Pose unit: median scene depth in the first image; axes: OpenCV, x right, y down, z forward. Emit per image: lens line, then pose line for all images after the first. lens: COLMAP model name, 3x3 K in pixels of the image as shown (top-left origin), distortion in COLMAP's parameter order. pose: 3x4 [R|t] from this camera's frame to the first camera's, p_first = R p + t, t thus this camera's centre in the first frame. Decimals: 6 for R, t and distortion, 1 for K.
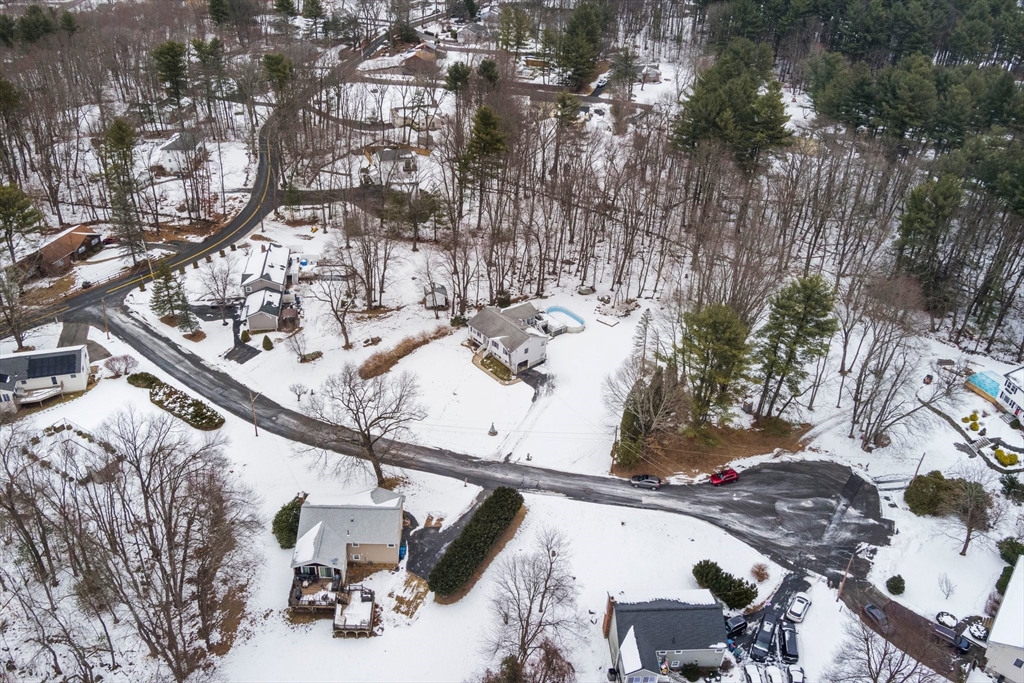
lens RADIAL K [[831.9, 0, 510.5], [0, 831.9, 340.1], [0, 0, 1]] dist [-0.077473, 0.031193]
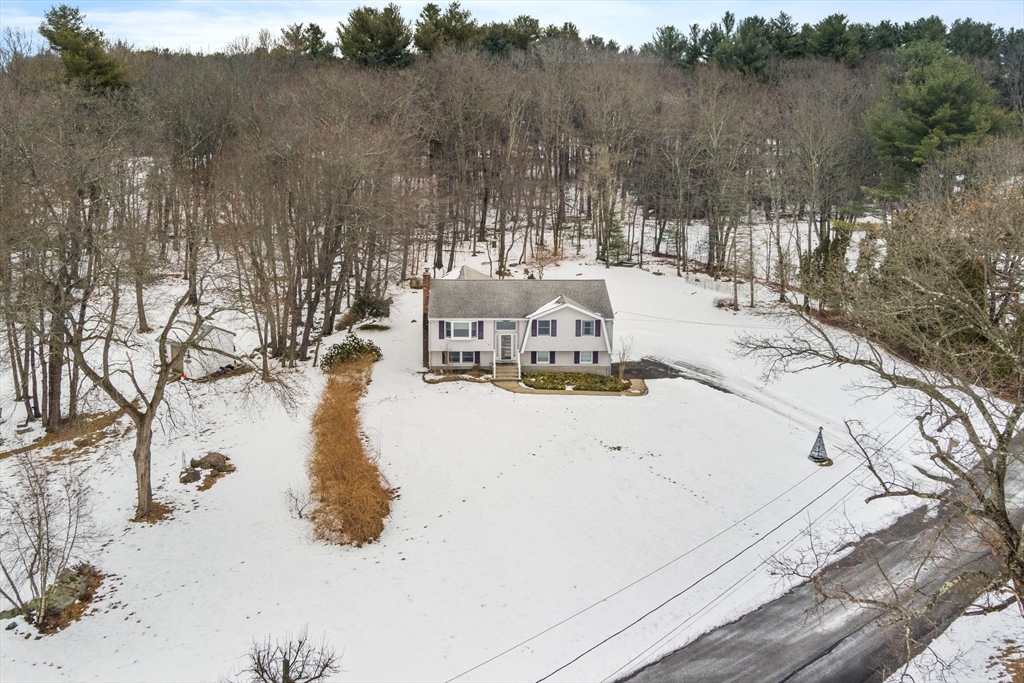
lens RADIAL K [[831.9, 0, 510.3], [0, 831.9, 341.7], [0, 0, 1]] dist [-0.077473, 0.031193]
pose [[0.594435, -0.254474, 0.762817, -0.316604], [0.437173, 0.898445, -0.040953, 0.019701], [-0.674928, 0.357826, 0.645316, 0.750226]]
